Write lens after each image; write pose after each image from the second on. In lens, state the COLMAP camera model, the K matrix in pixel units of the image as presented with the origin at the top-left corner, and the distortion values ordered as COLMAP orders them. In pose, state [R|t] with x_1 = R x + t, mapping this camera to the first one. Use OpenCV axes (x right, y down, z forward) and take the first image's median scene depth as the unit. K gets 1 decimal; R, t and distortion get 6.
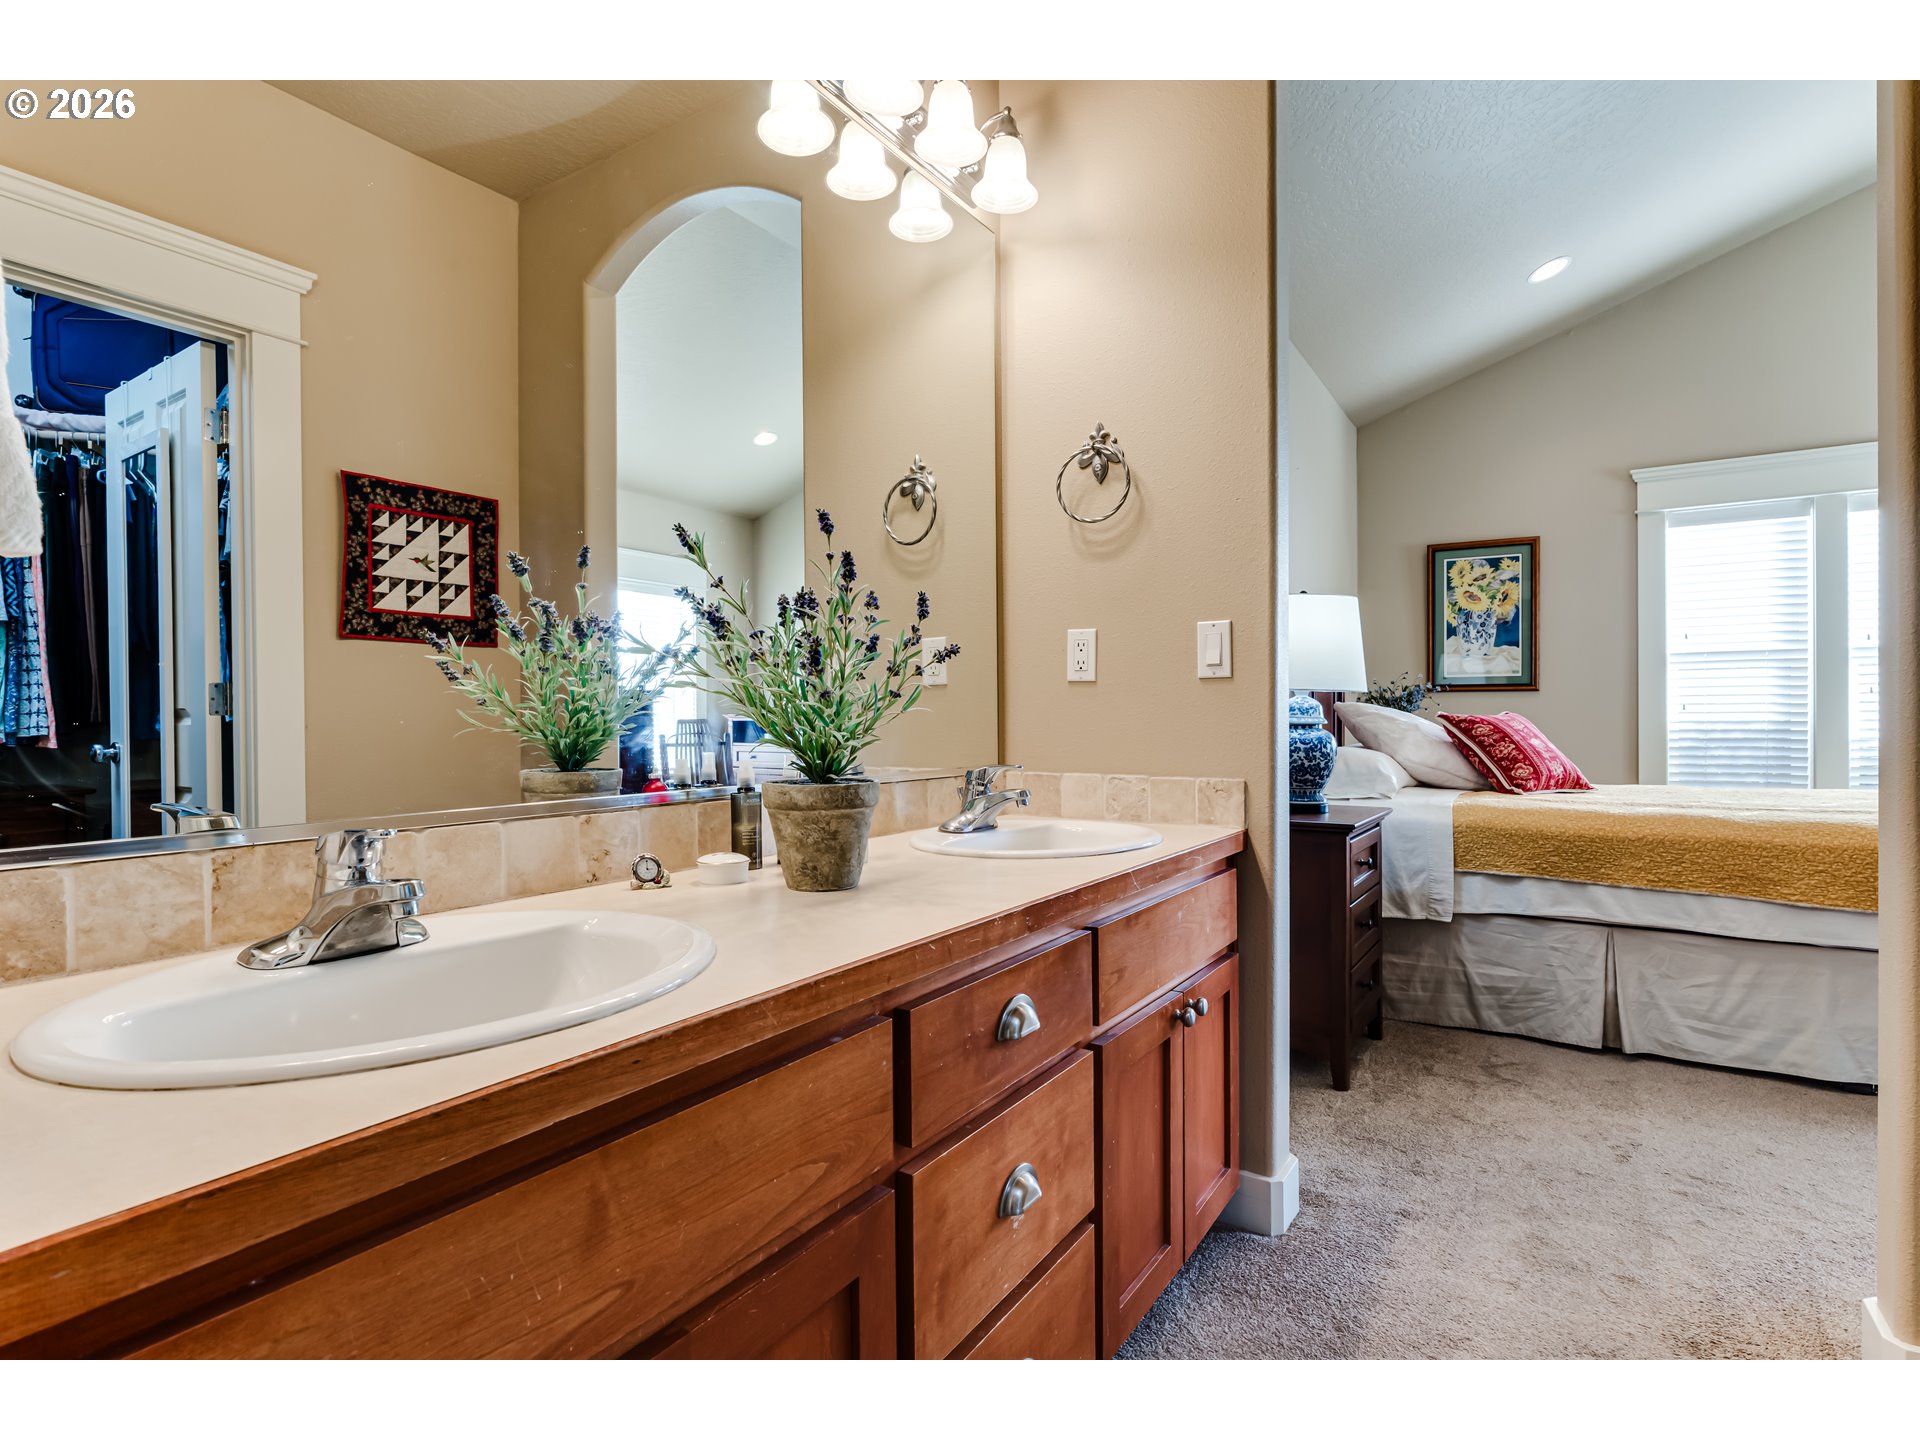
lens RADIAL K [[865.1, 0, 971.2], [0, 865.1, 705.7], [0, 0, 1]] dist [-0.003001, -0.000046]
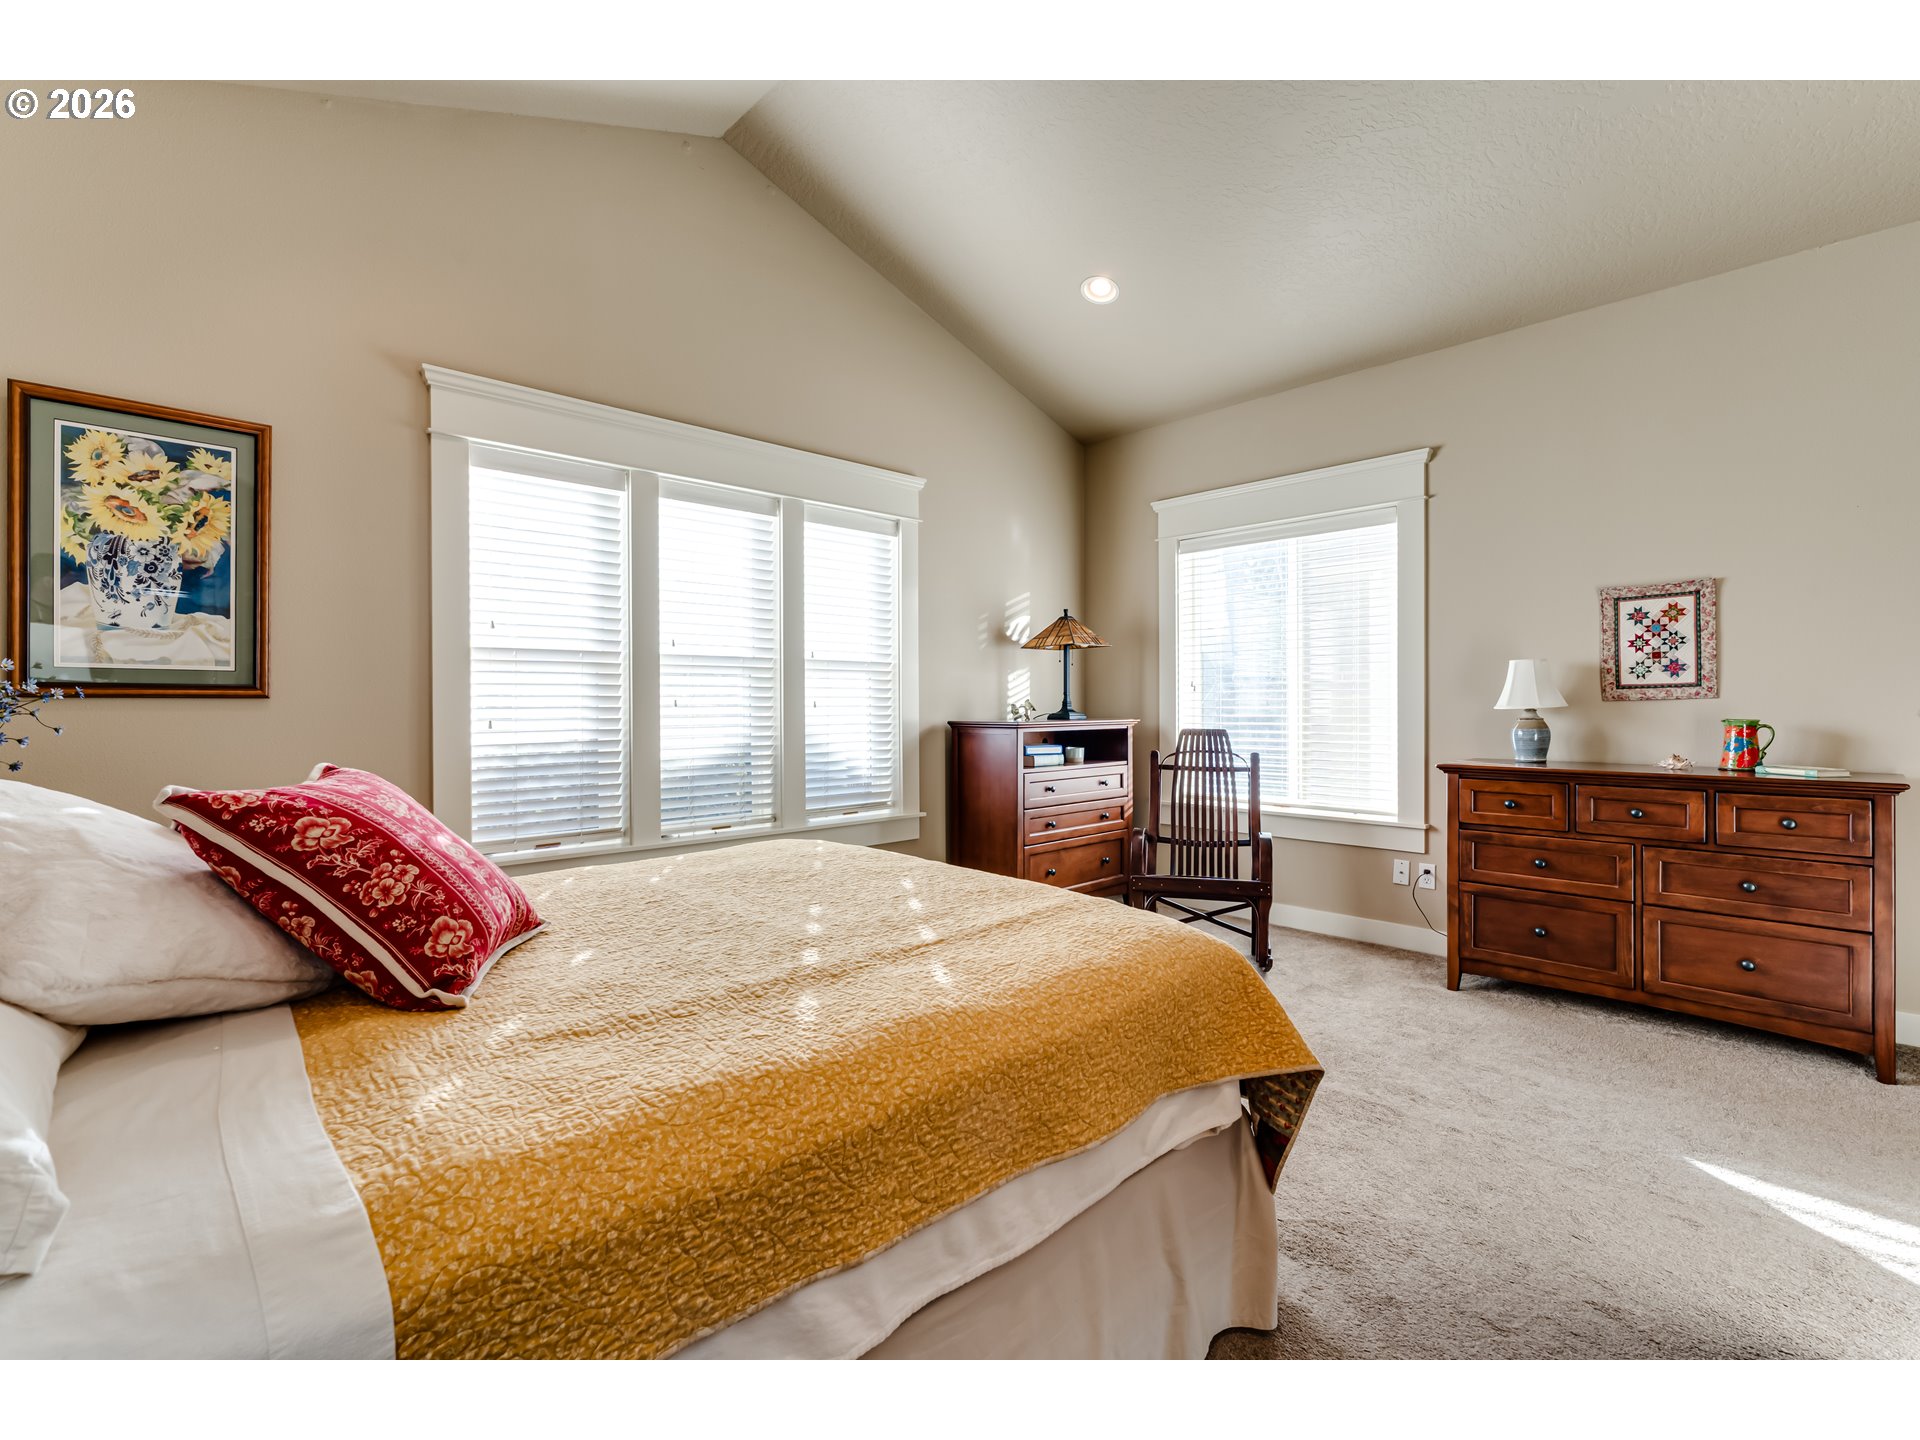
lens RADIAL K [[865.1, 0, 971.2], [0, 865.1, 705.7], [0, 0, 1]] dist [-0.003001, -0.000046]
pose [[0.200385, -0.003231, 0.979712, 0.191885], [-0.006542, 0.999968, 0.004636, -0.017826], [-0.979695, -0.007338, 0.200358, 0.429938]]
